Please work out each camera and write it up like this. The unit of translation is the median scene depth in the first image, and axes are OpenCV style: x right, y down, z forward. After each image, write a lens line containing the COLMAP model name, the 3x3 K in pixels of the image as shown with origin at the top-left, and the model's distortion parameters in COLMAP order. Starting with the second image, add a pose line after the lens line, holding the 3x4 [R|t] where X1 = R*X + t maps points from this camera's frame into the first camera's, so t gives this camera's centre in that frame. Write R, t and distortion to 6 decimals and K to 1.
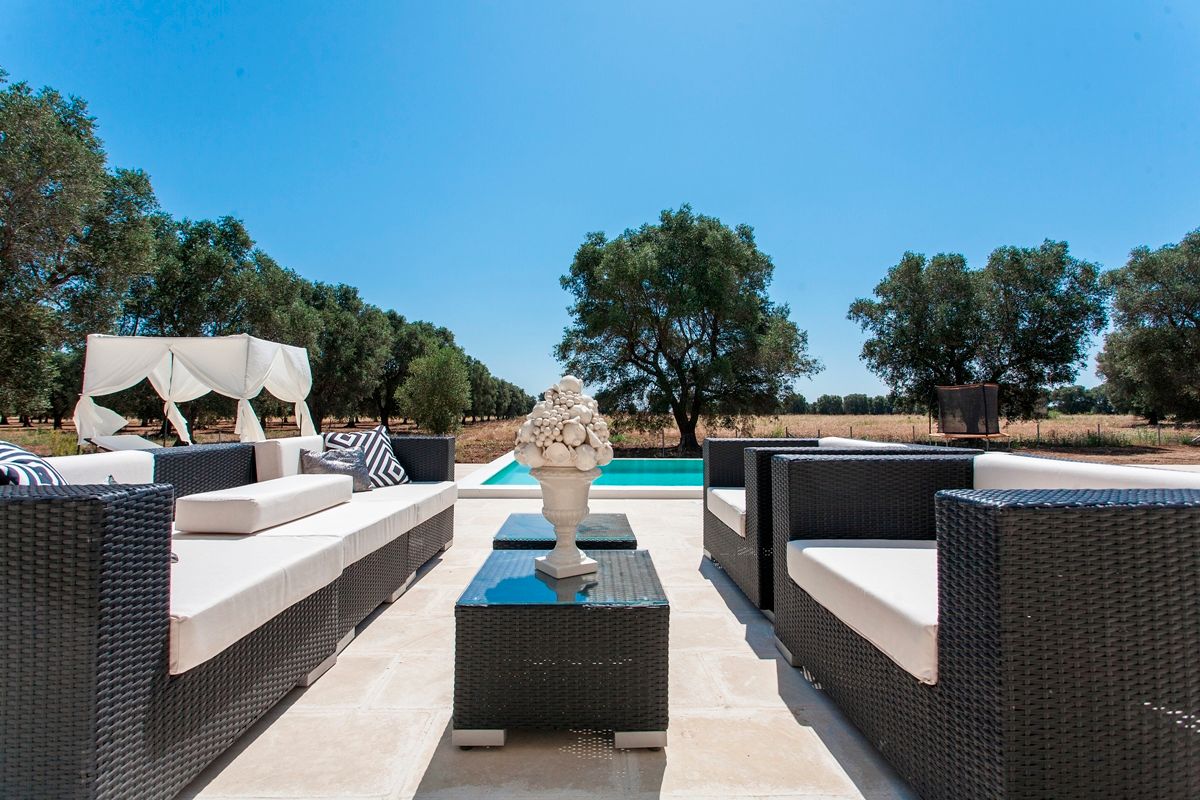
lens RADIAL K [[573.1, 0, 593.3], [0, 573.1, 392.3], [0, 0, 1]] dist [-0.015407, 0.005935]
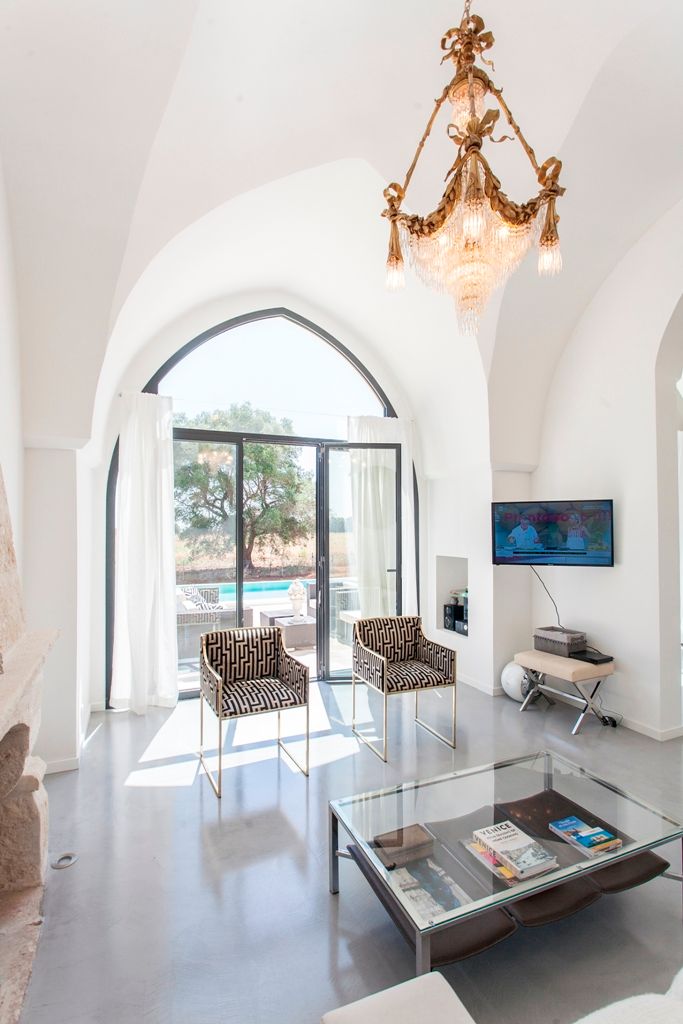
lens RADIAL K [[489.0, 0, 333.4], [0, 489.0, 521.9], [0, 0, 1]] dist [-0.015407, 0.005935]
pose [[0.925984, -0.007216, 0.377495, -0.090361], [-0.000085, 0.999813, 0.019320, -0.041074], [-0.377564, -0.017922, 0.925810, -0.199295]]
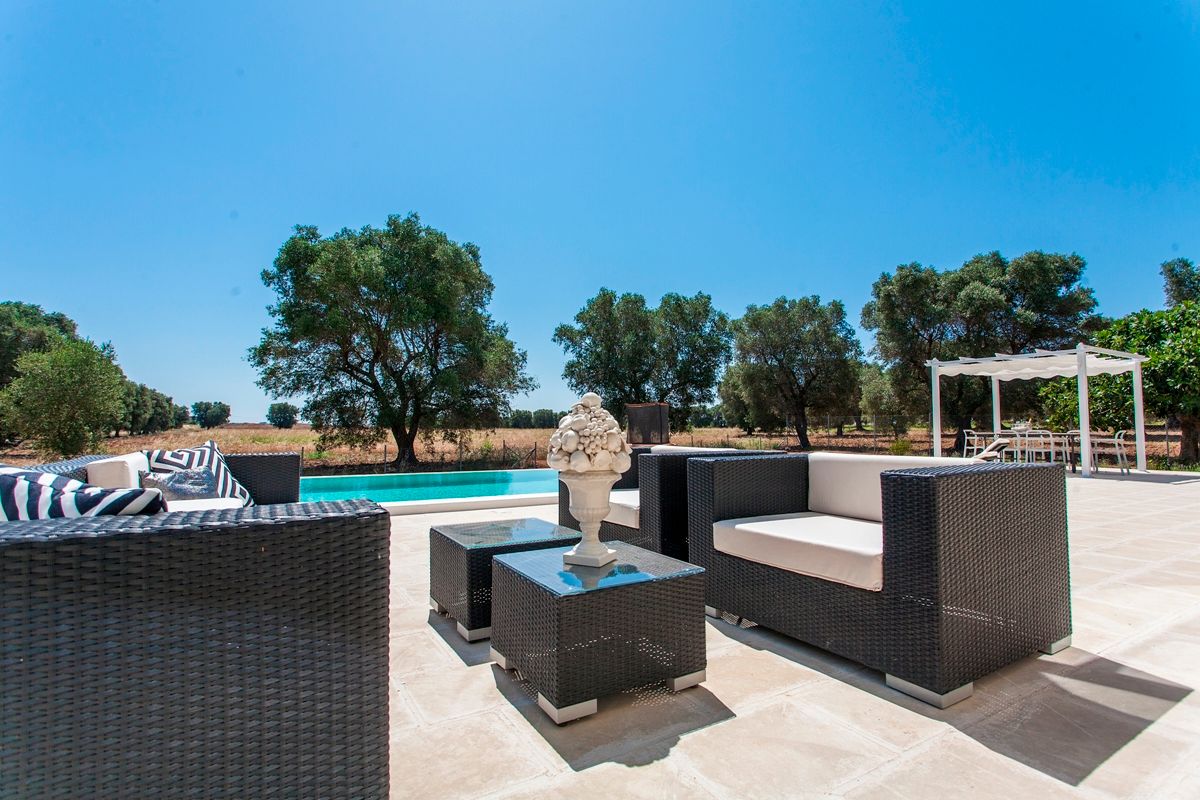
lens RADIAL K [[573.1, 0, 596.5], [0, 573.1, 396.3], [0, 0, 1]] dist [-0.015407, 0.005935]
pose [[0.865263, 0.025575, 0.500665, -0.042048], [-0.016975, 0.999620, -0.021727, 0.000249], [-0.501030, 0.010301, 0.865368, -0.000434]]
